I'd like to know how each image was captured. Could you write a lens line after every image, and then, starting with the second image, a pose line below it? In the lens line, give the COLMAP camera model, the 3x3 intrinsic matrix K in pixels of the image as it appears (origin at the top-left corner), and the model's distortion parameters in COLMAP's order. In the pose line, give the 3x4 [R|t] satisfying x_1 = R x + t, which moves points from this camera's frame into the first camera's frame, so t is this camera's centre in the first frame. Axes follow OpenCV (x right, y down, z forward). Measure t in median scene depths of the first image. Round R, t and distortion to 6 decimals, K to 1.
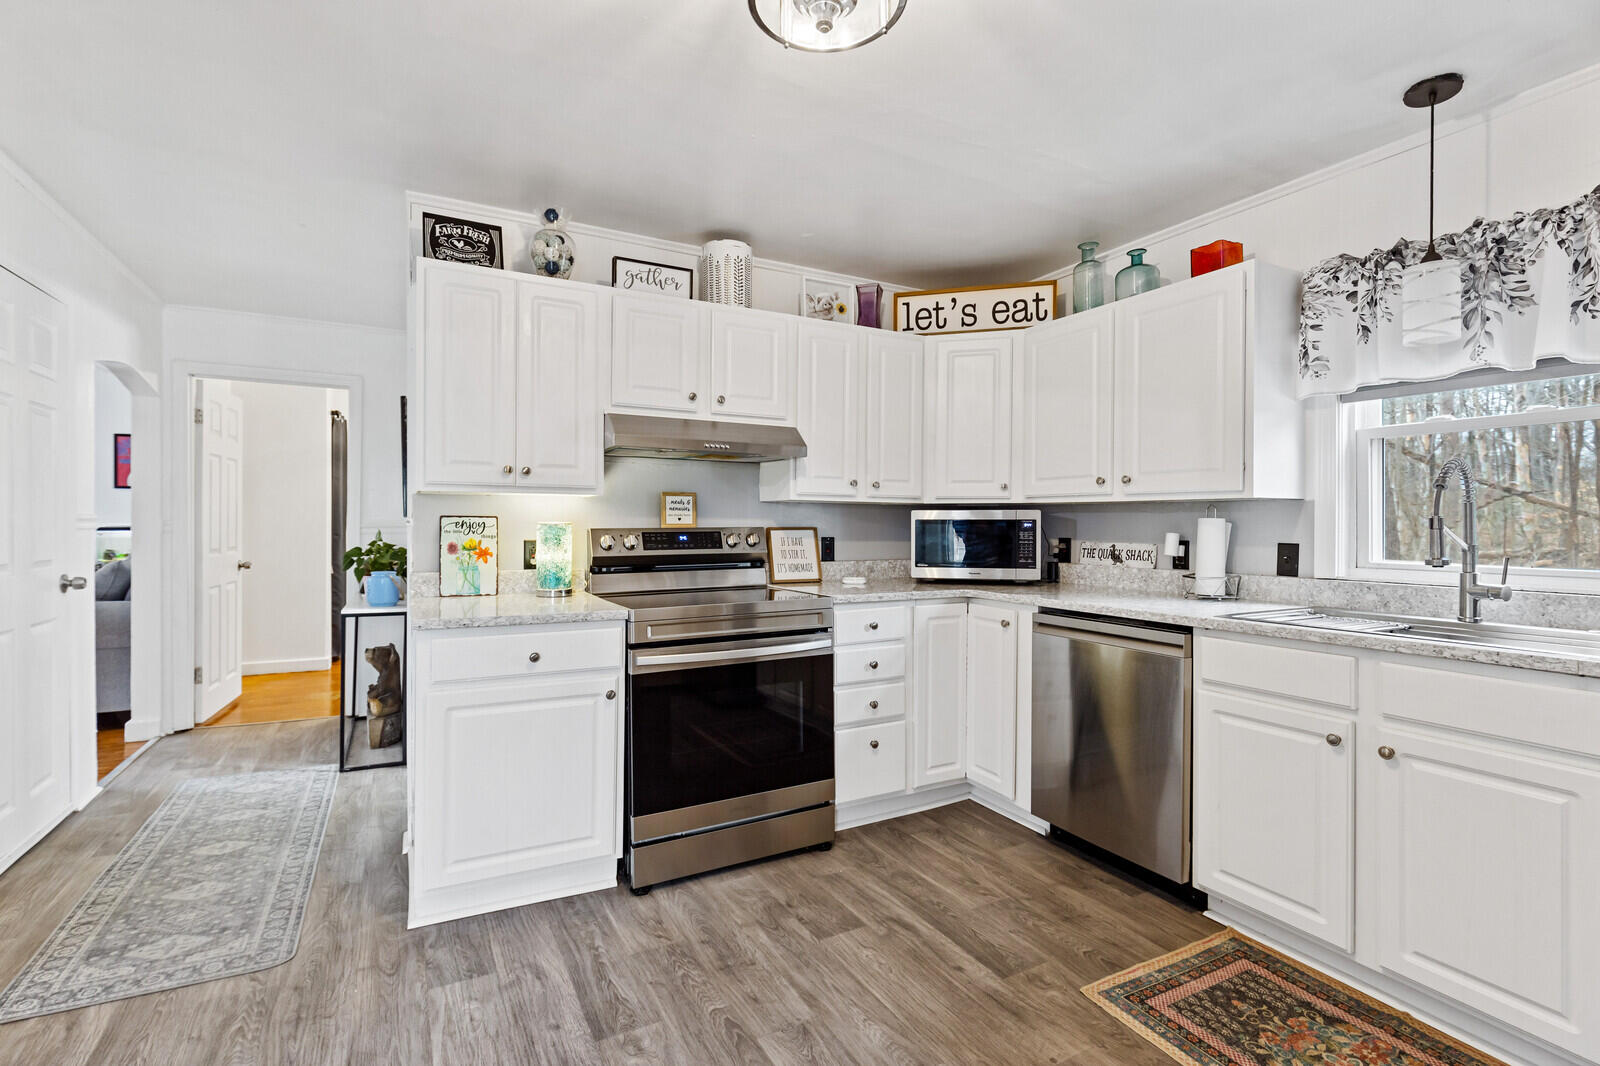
lens RADIAL K [[744.7, 0, 799.6], [0, 744.7, 528.0], [0, 0, 1]] dist [-0.000226, -0.000396]
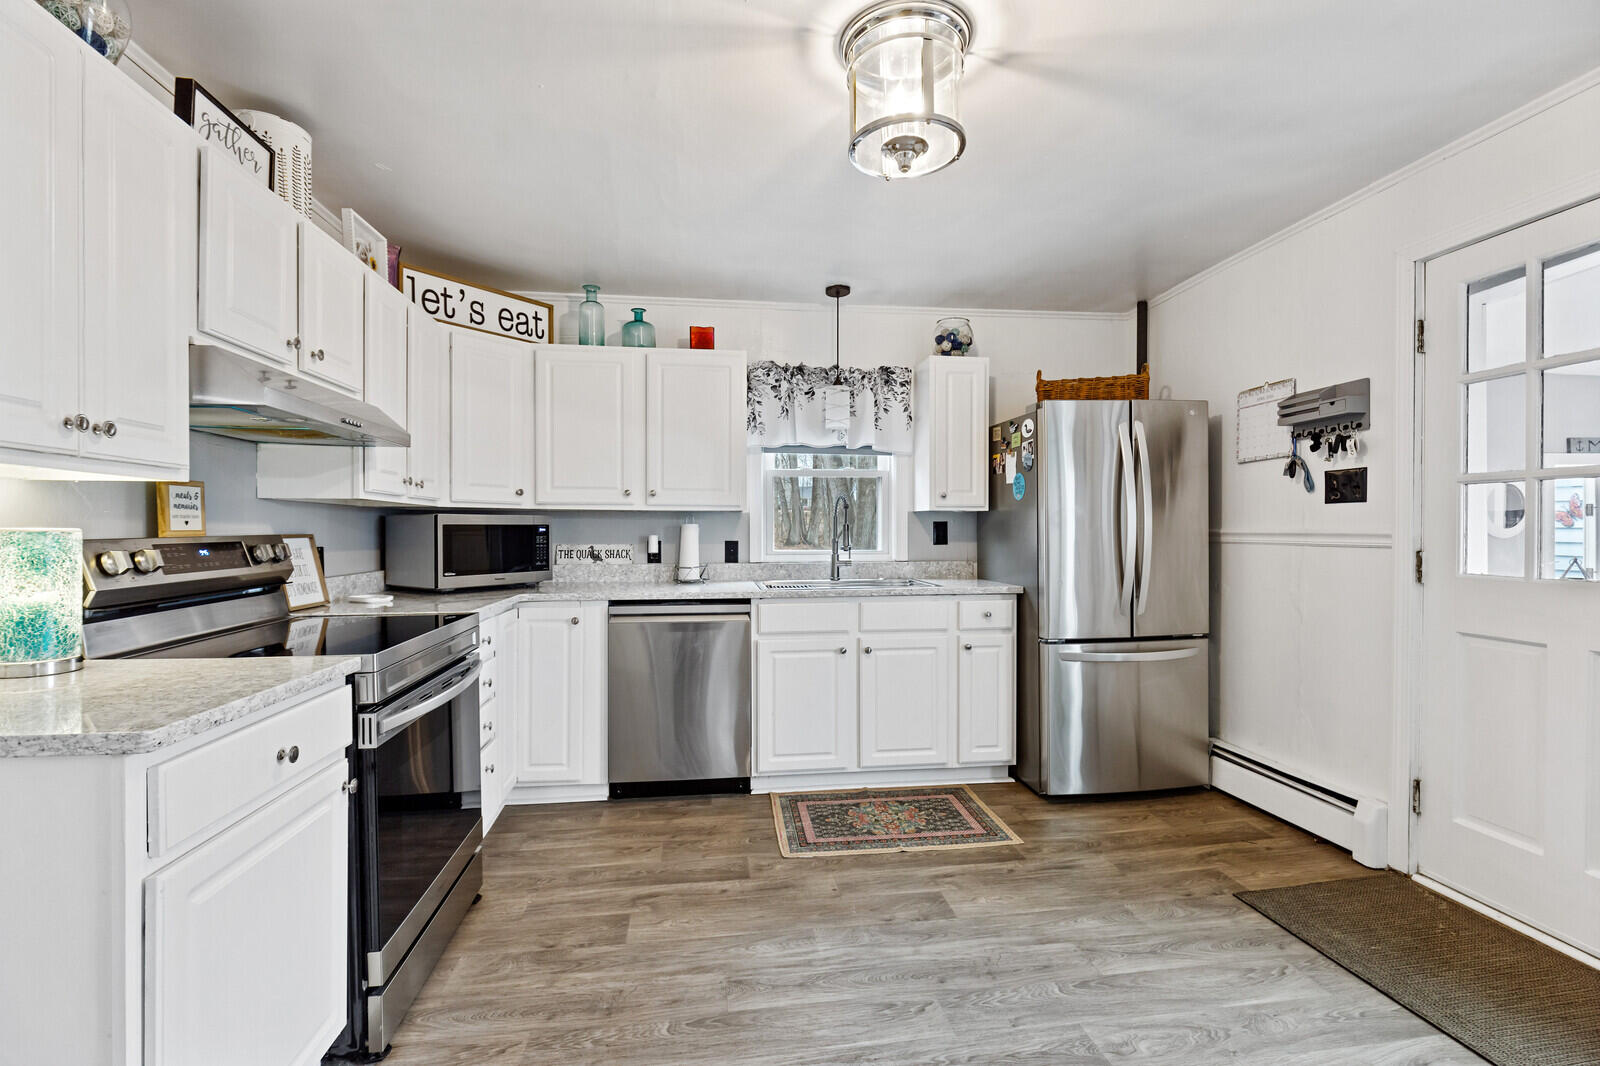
lens RADIAL K [[723.2, 0, 798.9], [0, 723.2, 539.8], [0, 0, 1]] dist [0.001066, -0.005508]
pose [[0.343936, -0.017529, 0.938829, -0.650370], [0.008358, 0.999843, 0.015607, -0.003192], [-0.938956, 0.002479, 0.344029, 0.361299]]
